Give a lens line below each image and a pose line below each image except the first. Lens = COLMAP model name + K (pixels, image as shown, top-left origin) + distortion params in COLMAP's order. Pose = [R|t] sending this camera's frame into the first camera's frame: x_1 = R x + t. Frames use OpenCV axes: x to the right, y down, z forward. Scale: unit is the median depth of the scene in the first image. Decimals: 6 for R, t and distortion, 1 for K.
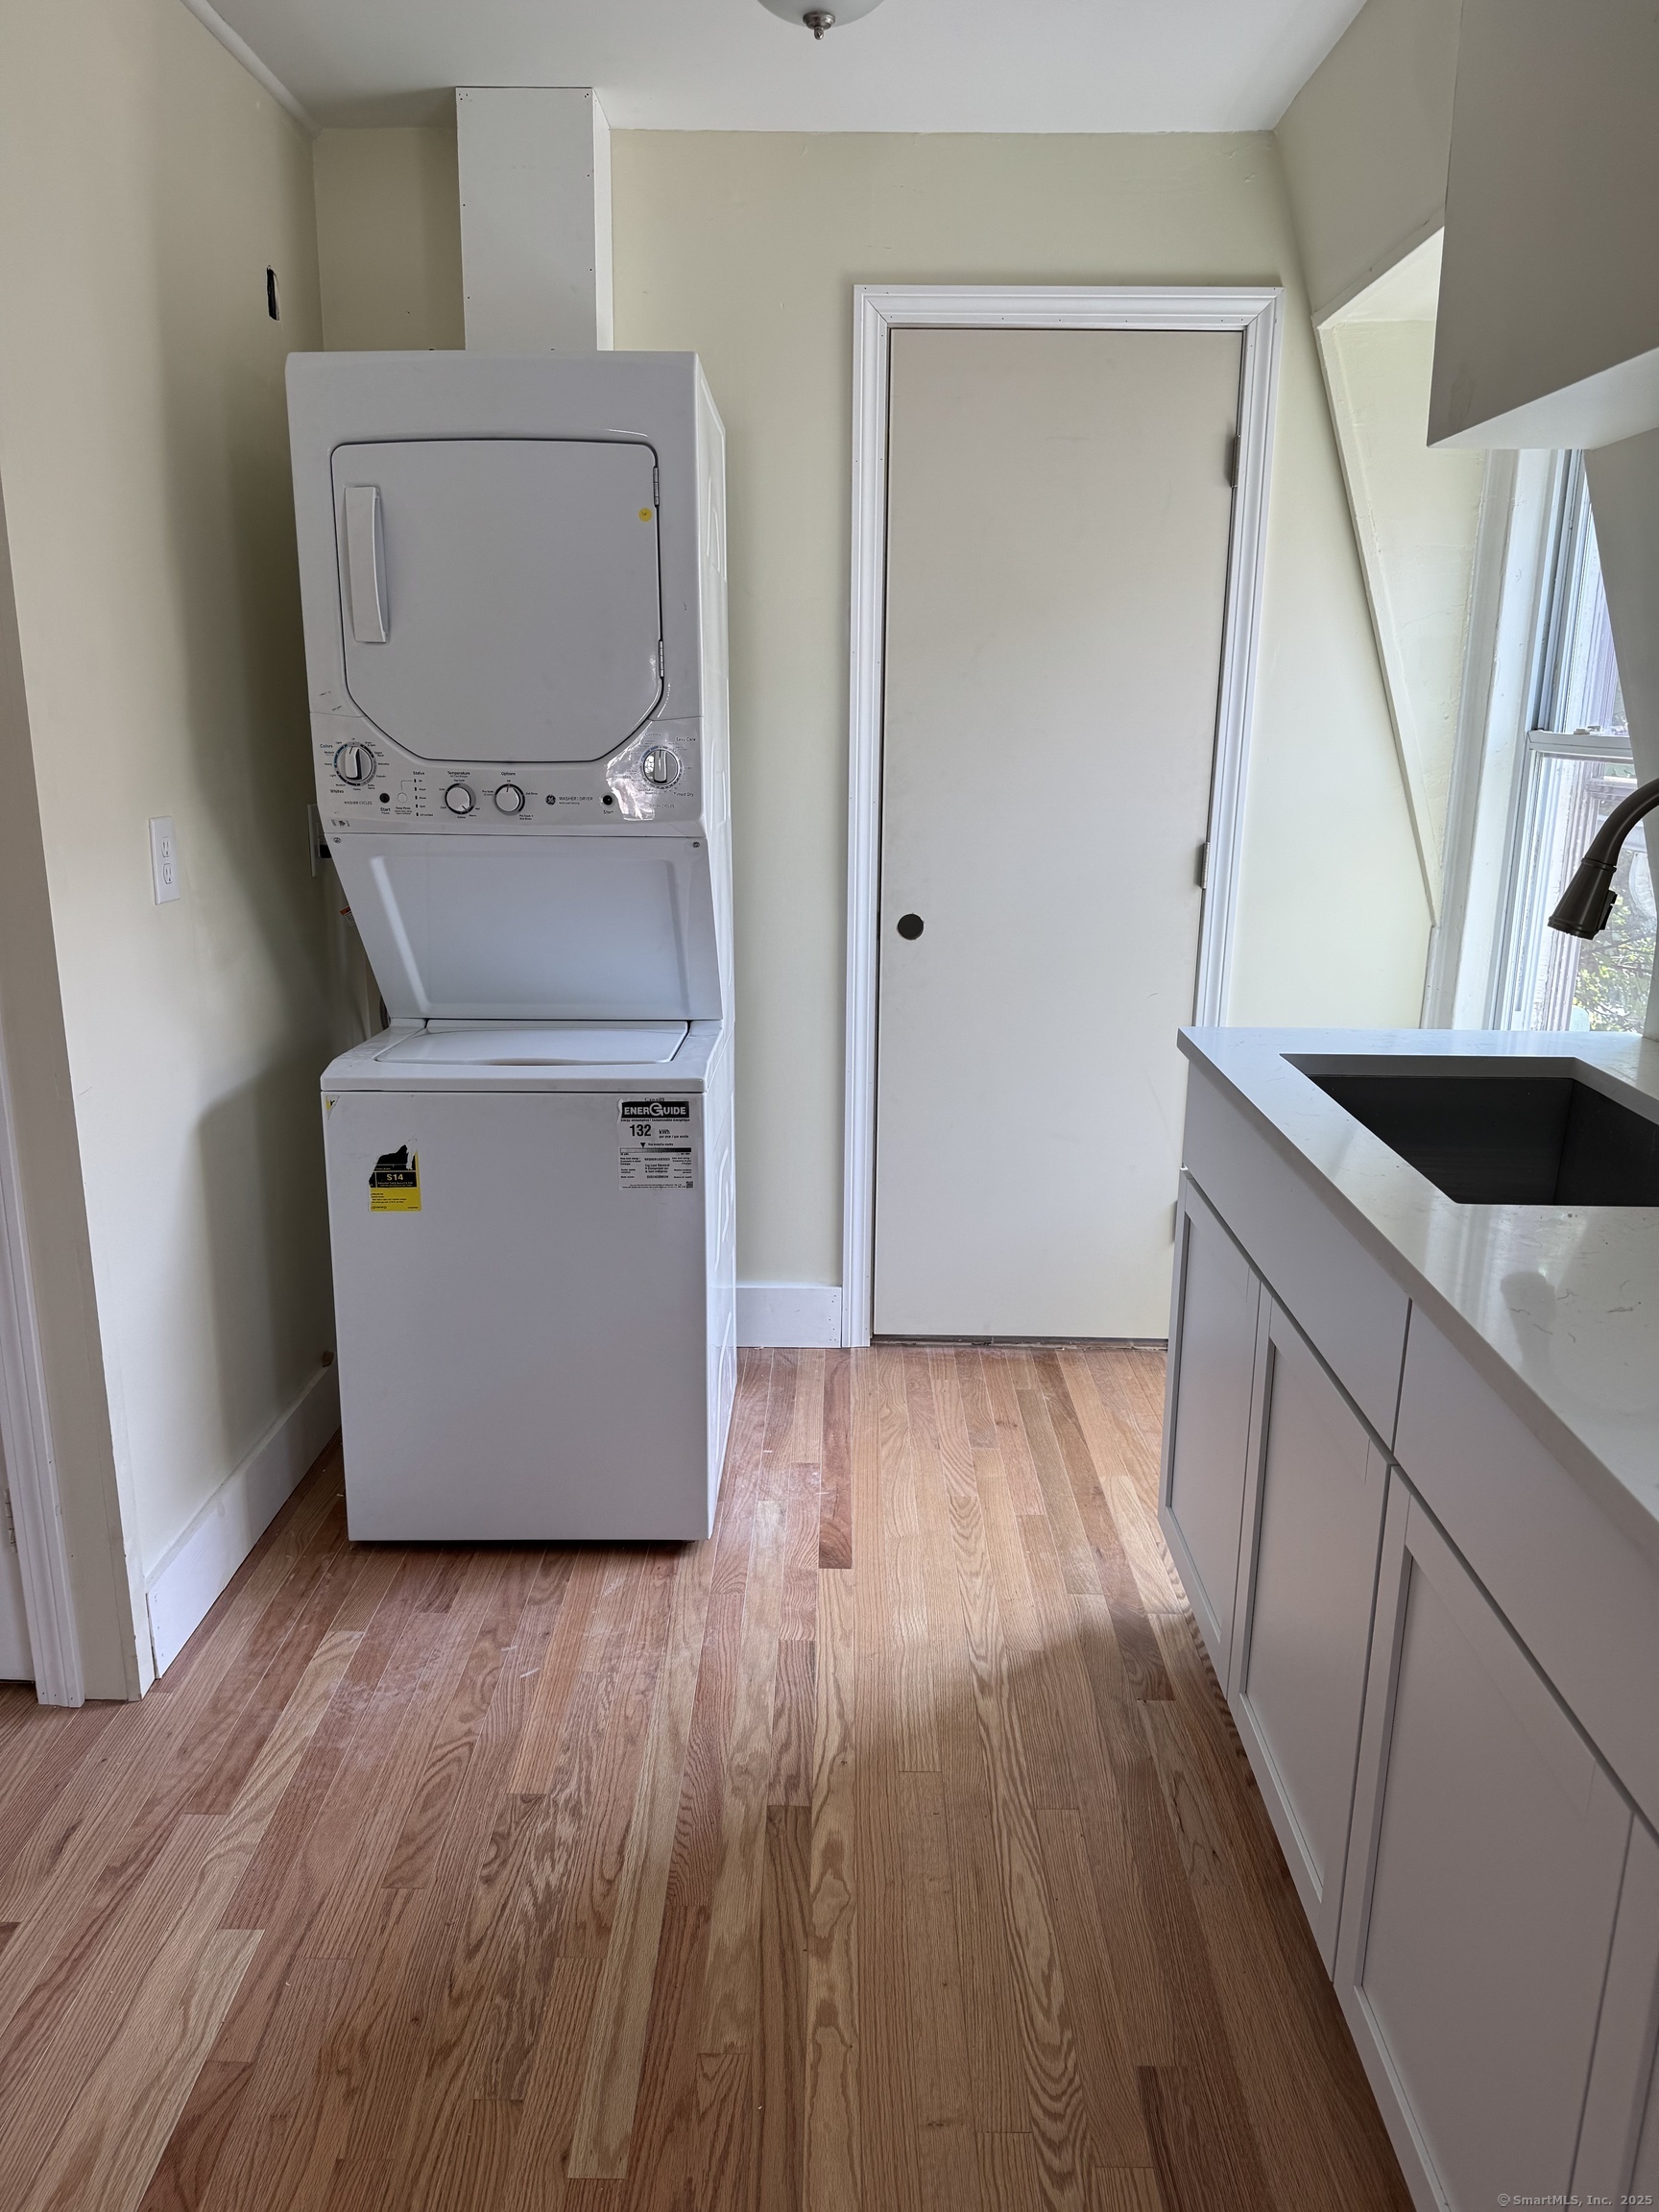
lens RADIAL K [[1540.8, 0, 823.8], [0, 1540.8, 1112.5], [0, 0, 1]] dist [0.021698, -0.034145]
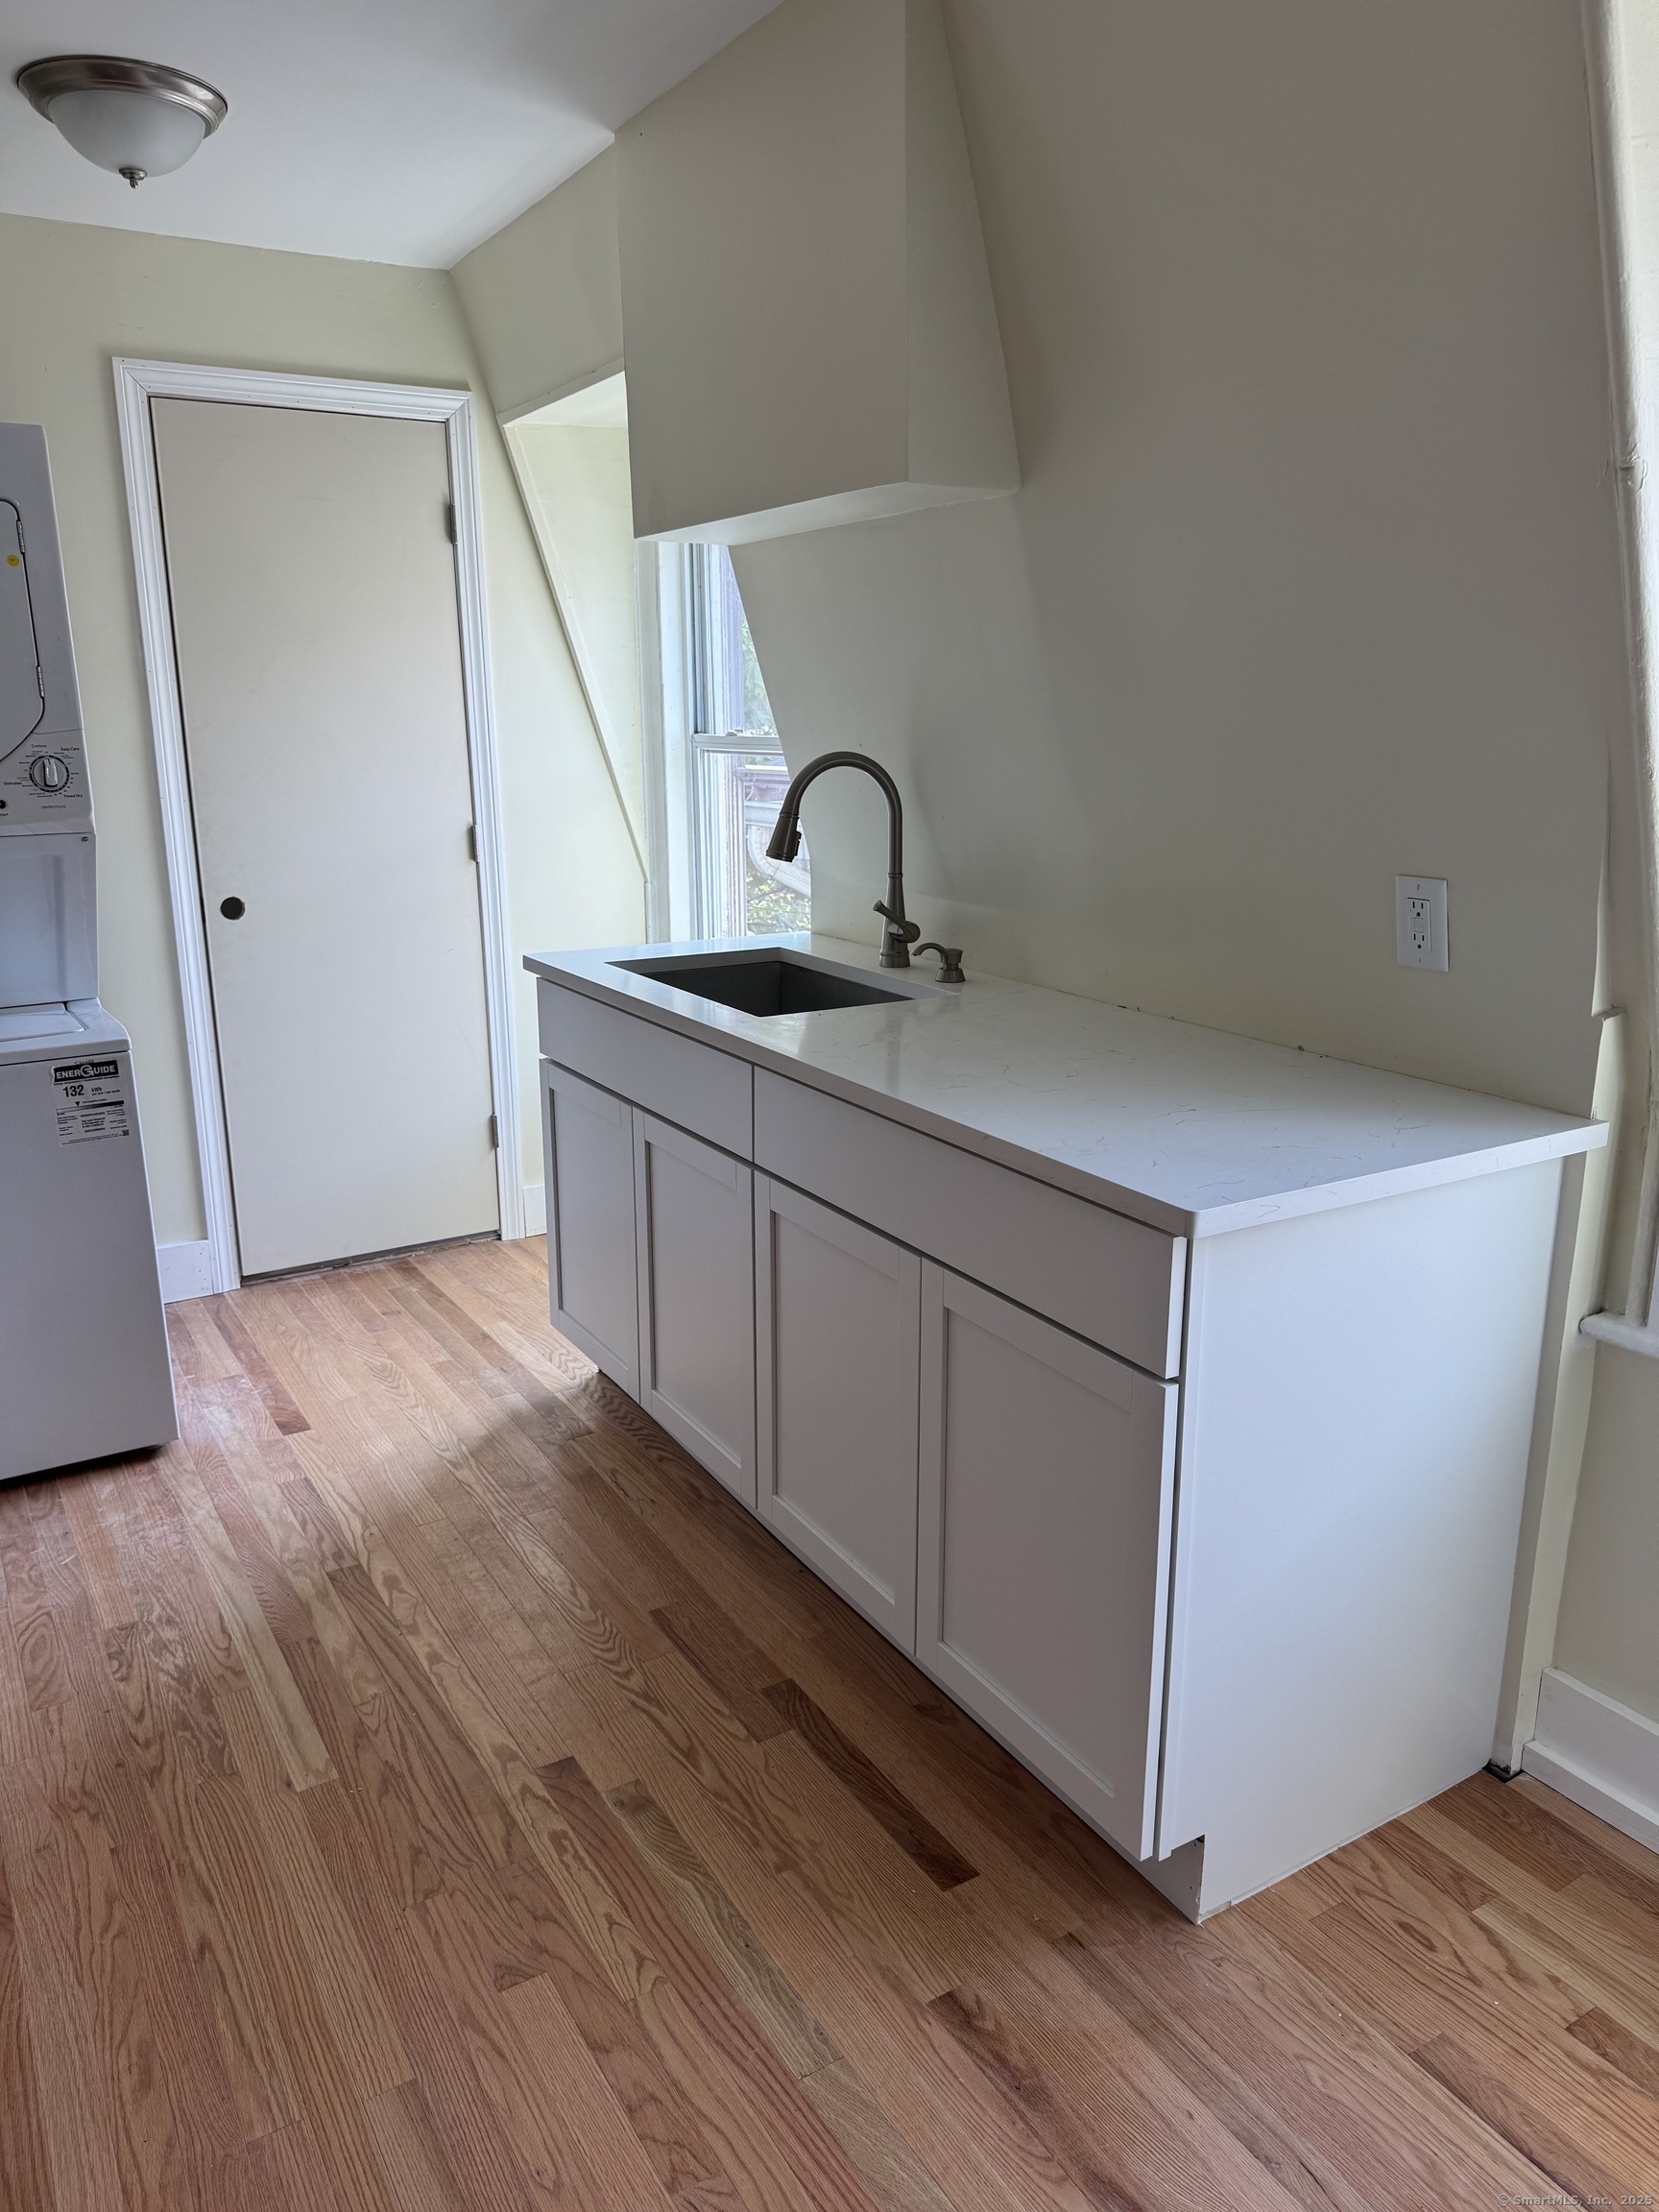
lens RADIAL K [[1540.8, 0, 827.9], [0, 1540.8, 1118.6], [0, 0, 1]] dist [0.021698, -0.034145]
pose [[0.846825, -0.144459, 0.511877, -0.235379], [0.145303, 0.988633, 0.038624, 0.068827], [-0.511638, 0.041670, 0.858190, -0.275183]]
